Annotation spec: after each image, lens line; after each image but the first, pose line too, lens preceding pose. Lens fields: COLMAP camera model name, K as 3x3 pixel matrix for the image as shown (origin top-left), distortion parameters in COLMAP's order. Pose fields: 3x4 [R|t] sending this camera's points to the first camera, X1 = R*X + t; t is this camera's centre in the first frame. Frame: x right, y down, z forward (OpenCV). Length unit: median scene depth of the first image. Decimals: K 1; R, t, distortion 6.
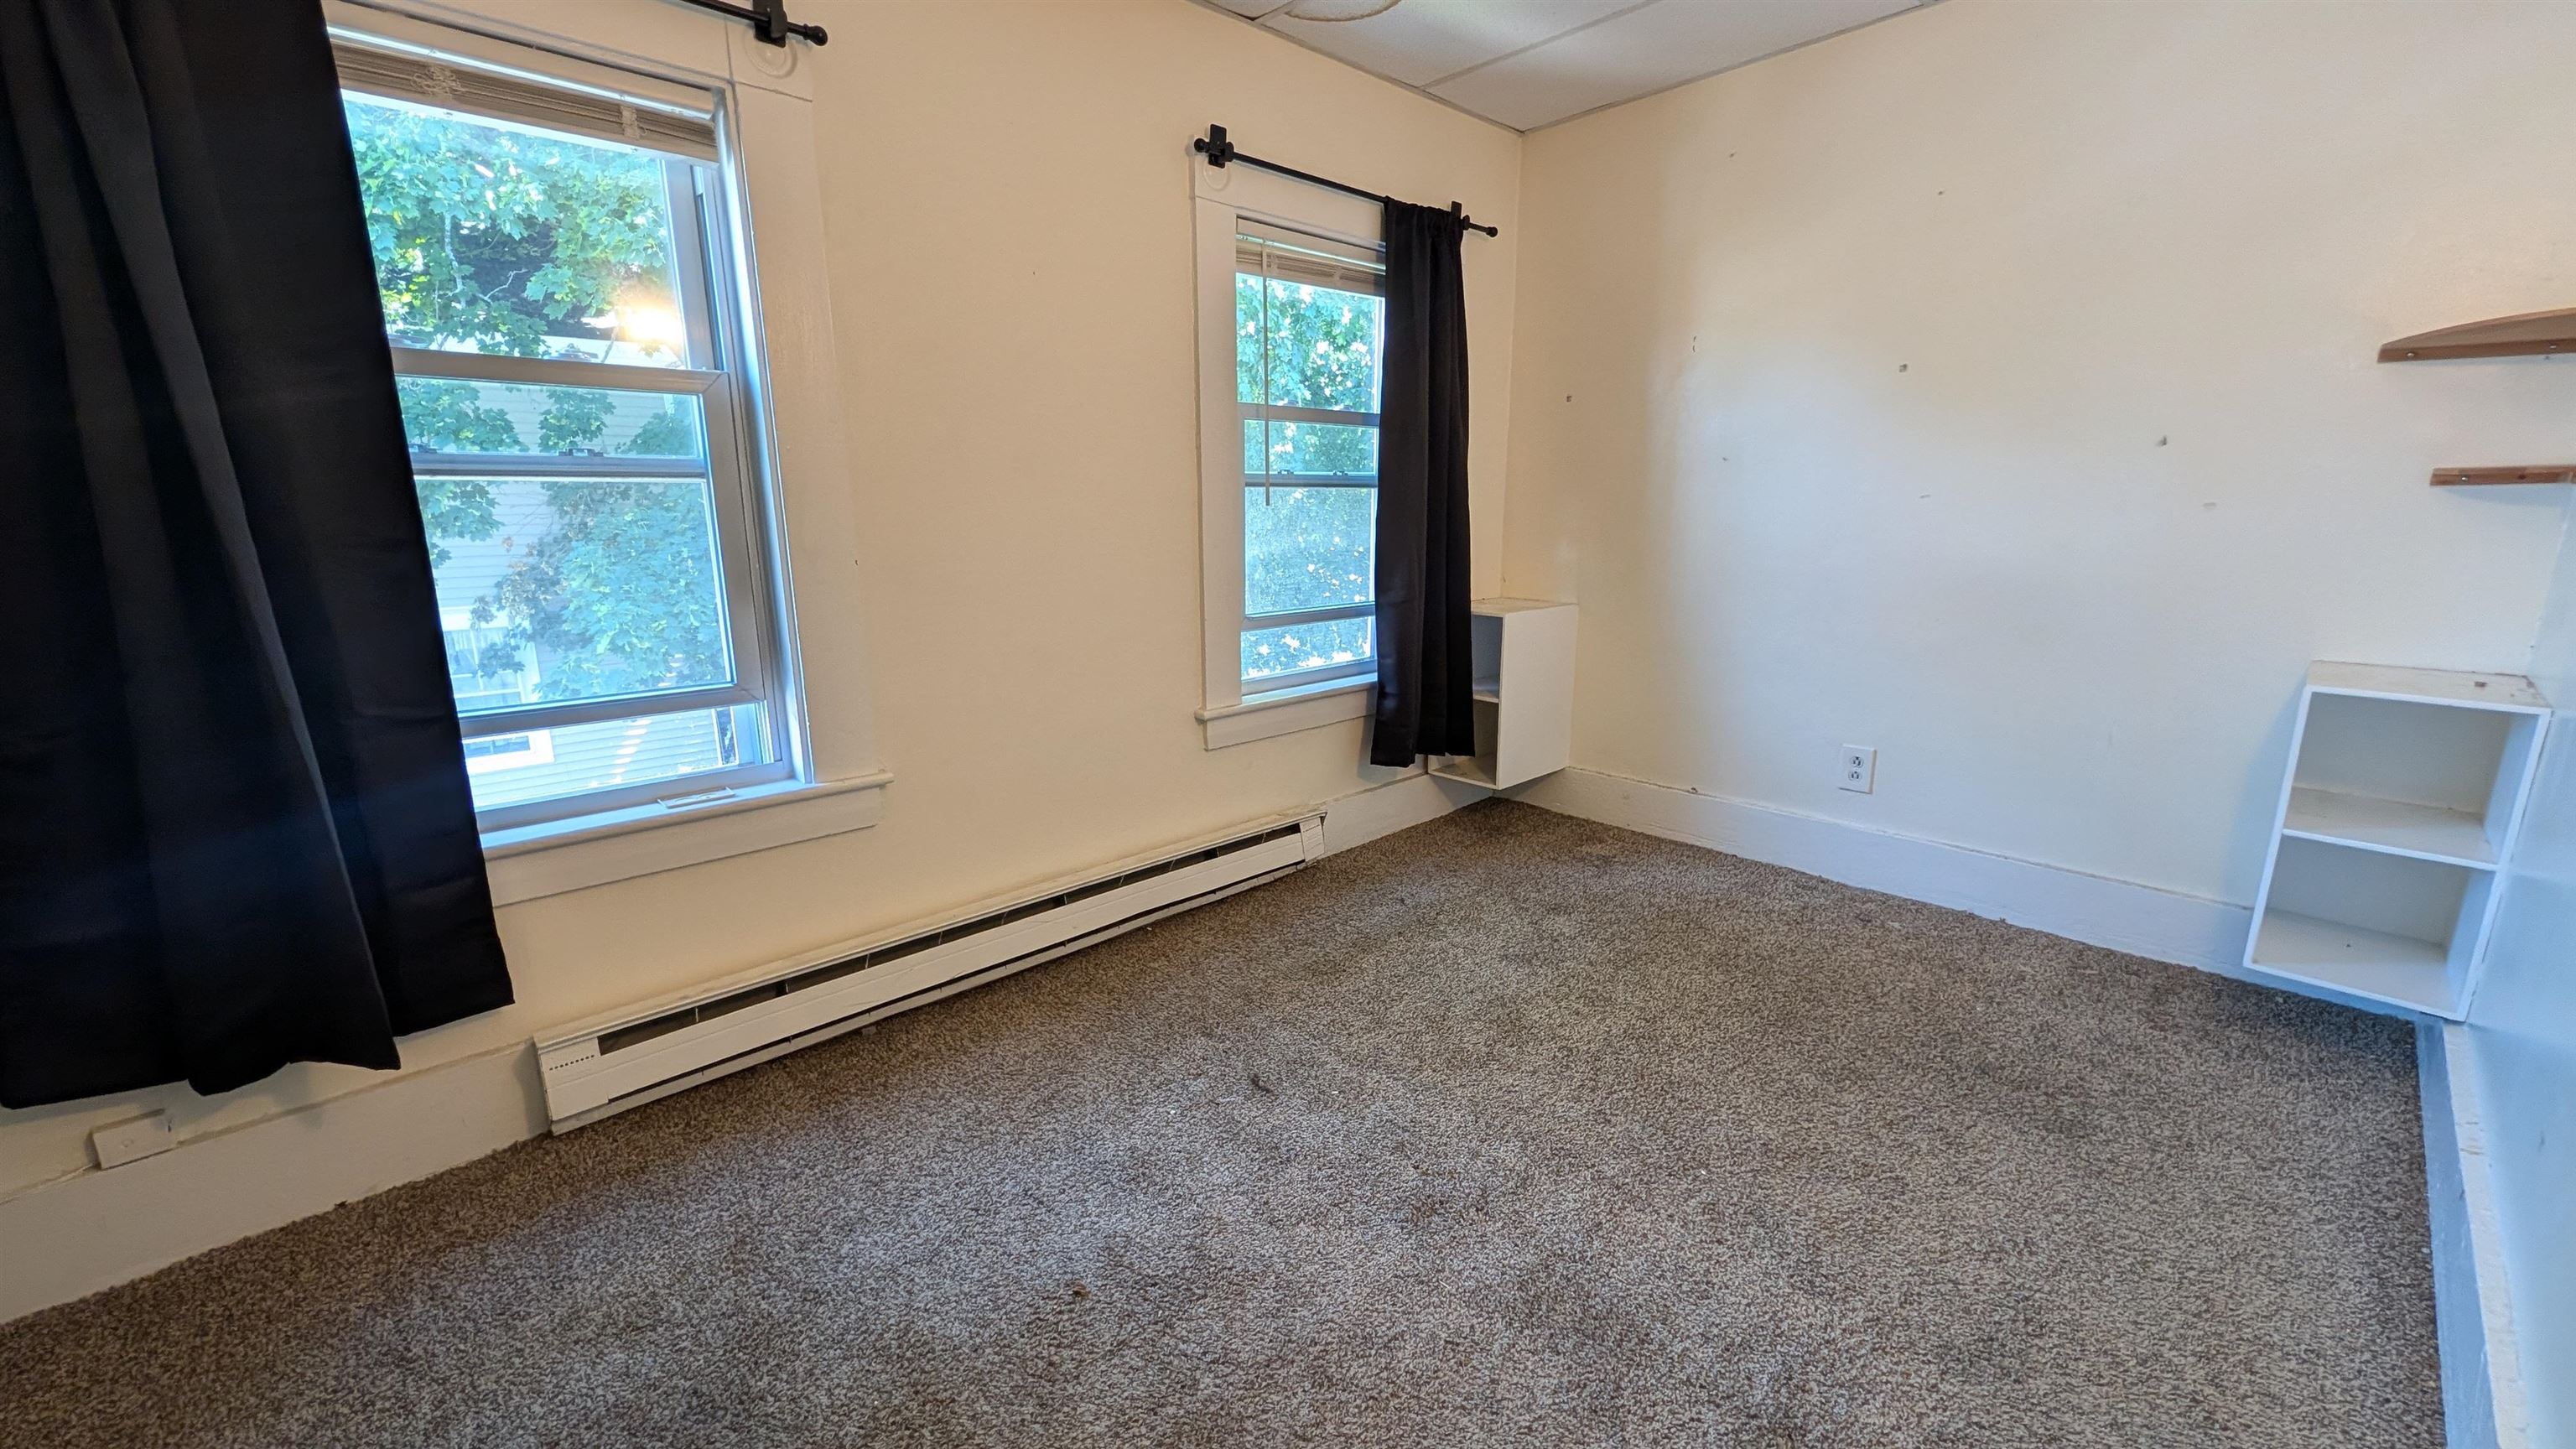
lens RADIAL K [[992.1, 0, 1297.9], [0, 992.1, 726.5], [0, 0, 1]] dist [0.002781, -0.000412]
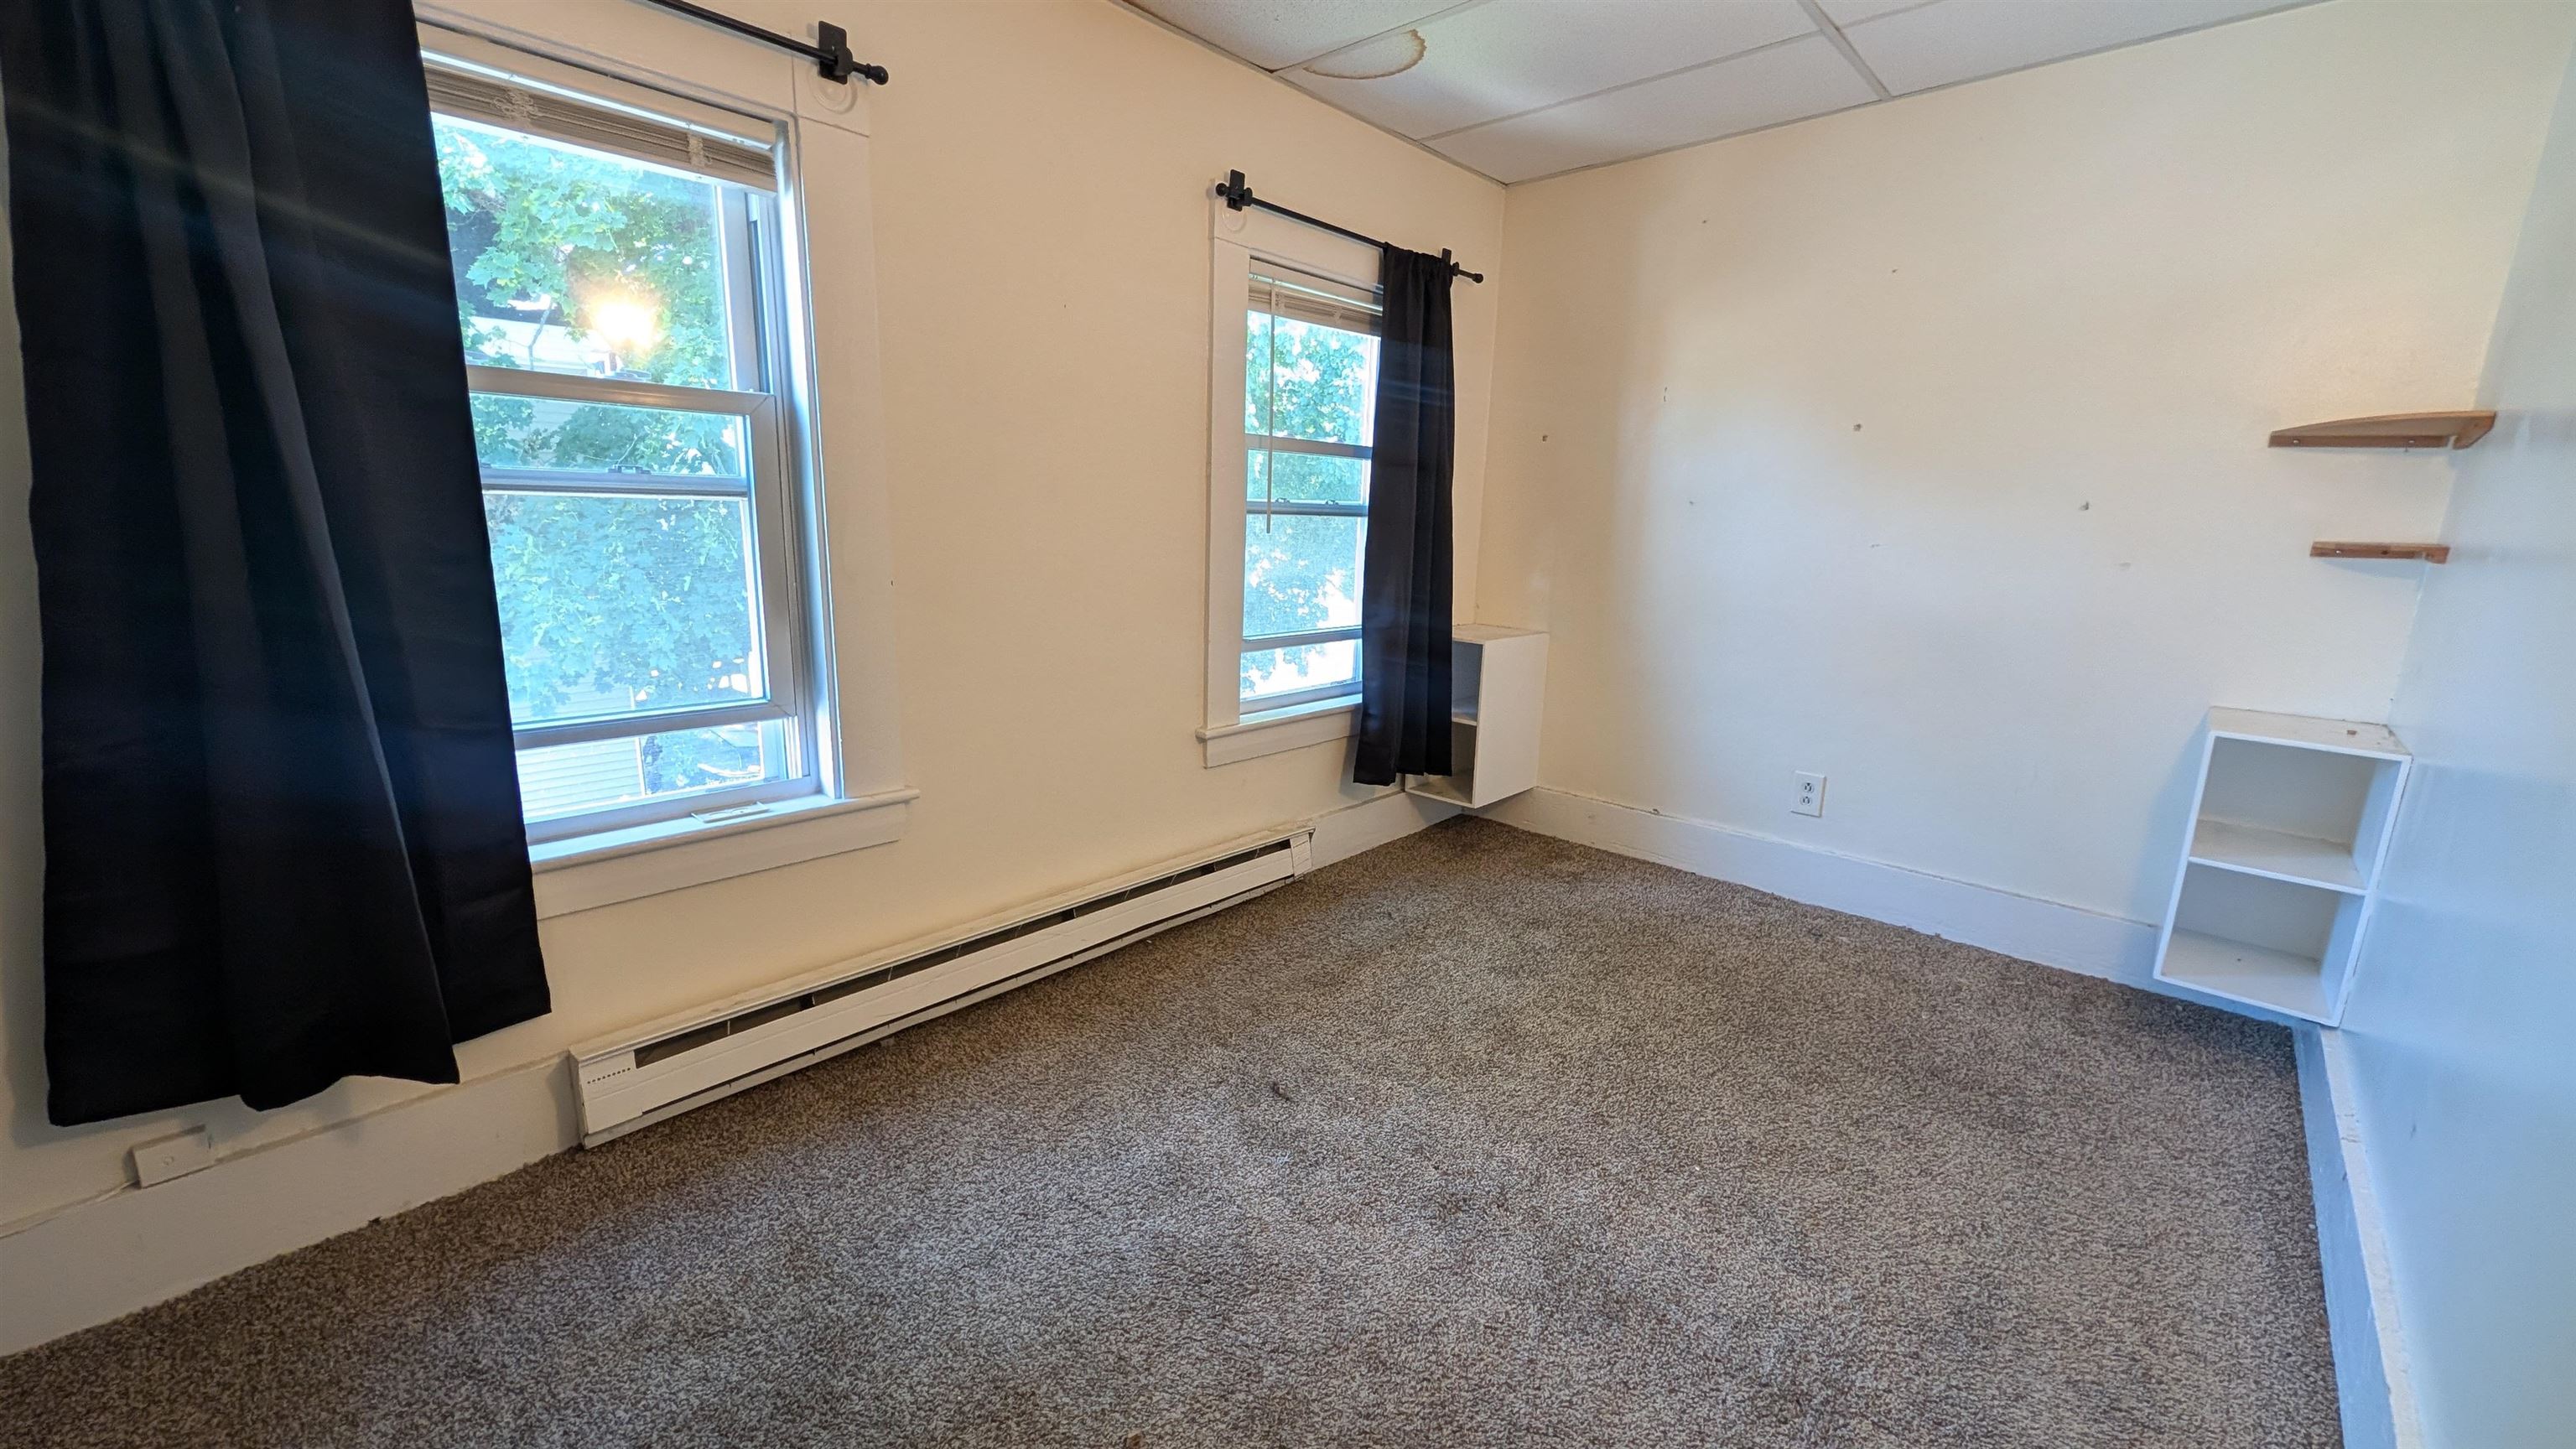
lens RADIAL K [[992.1, 0, 1298.3], [0, 992.1, 725.7], [0, 0, 1]] dist [0.002781, -0.000412]
pose [[0.997019, 0.018733, 0.074848, -0.107353], [-0.018046, 0.999789, -0.009846, -0.016528], [-0.075017, 0.008466, 0.997146, -0.052392]]
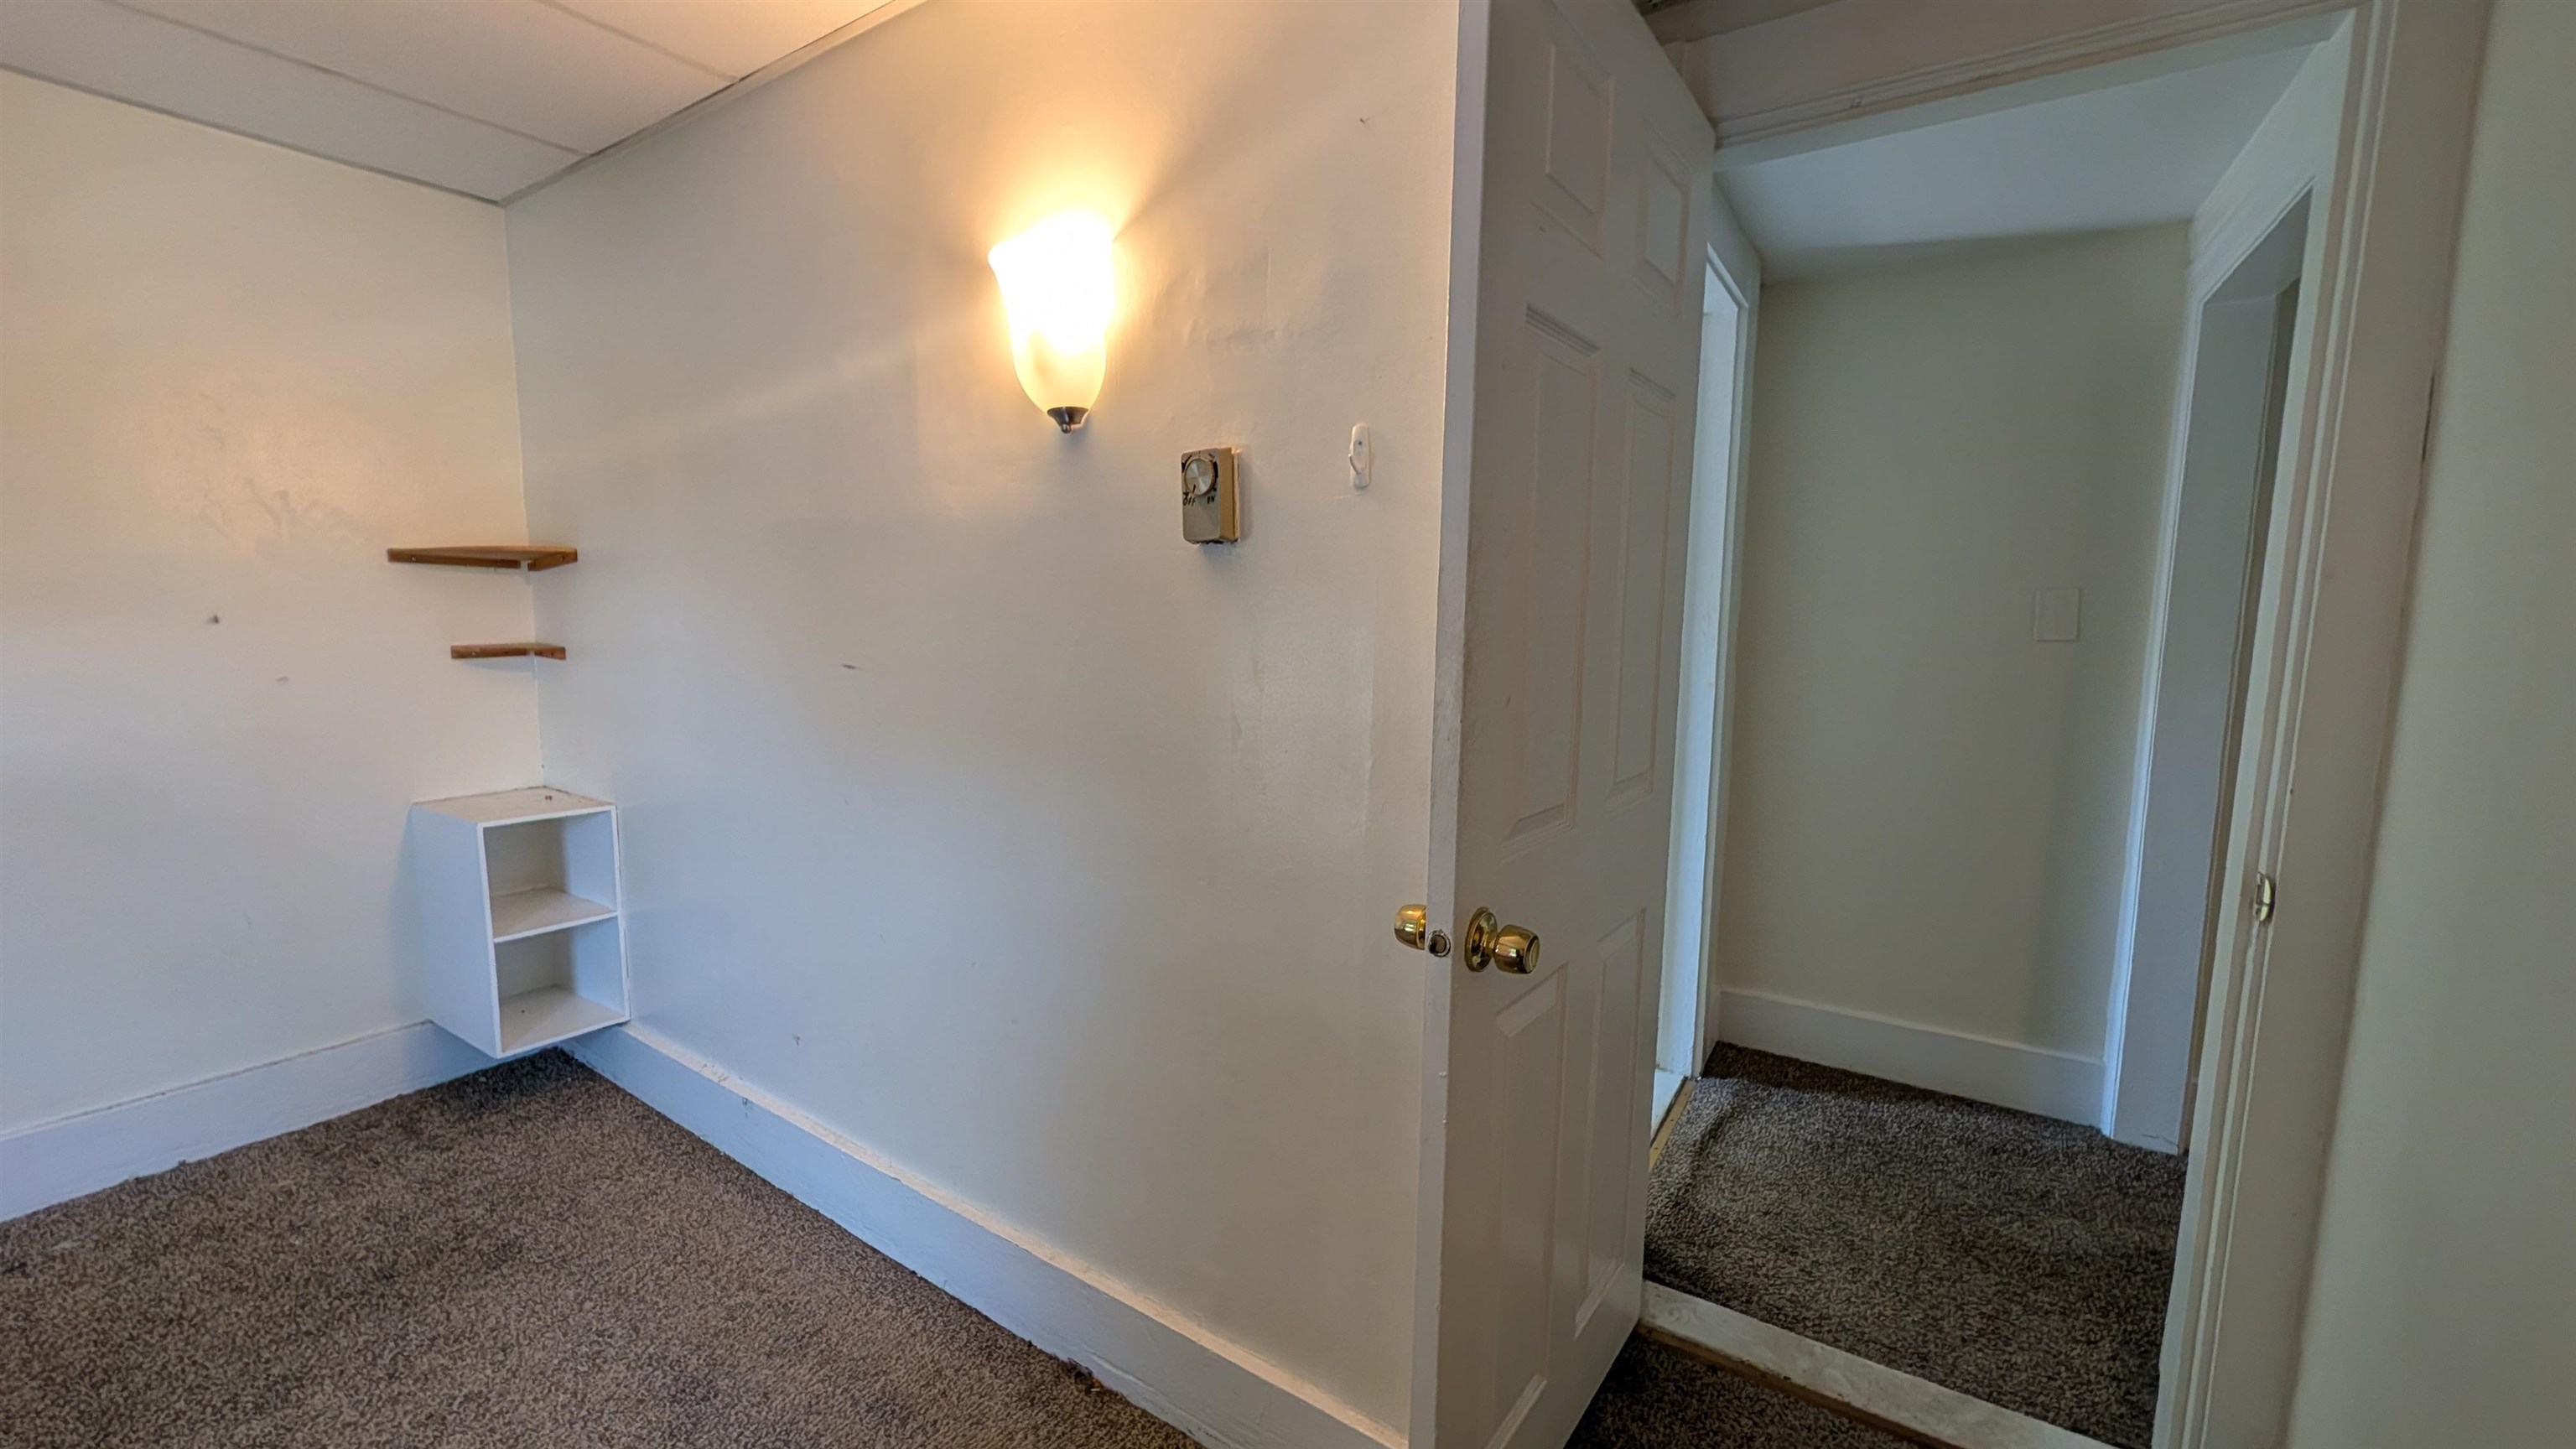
lens RADIAL K [[992.1, 0, 1278.1], [0, 992.1, 721.9], [0, 0, 1]] dist [0.002781, -0.000412]
pose [[-0.218861, -0.106590, 0.969917, -0.386479], [0.210512, 0.965449, 0.153601, -0.141691], [-0.952777, 0.237796, -0.188861, 0.248855]]
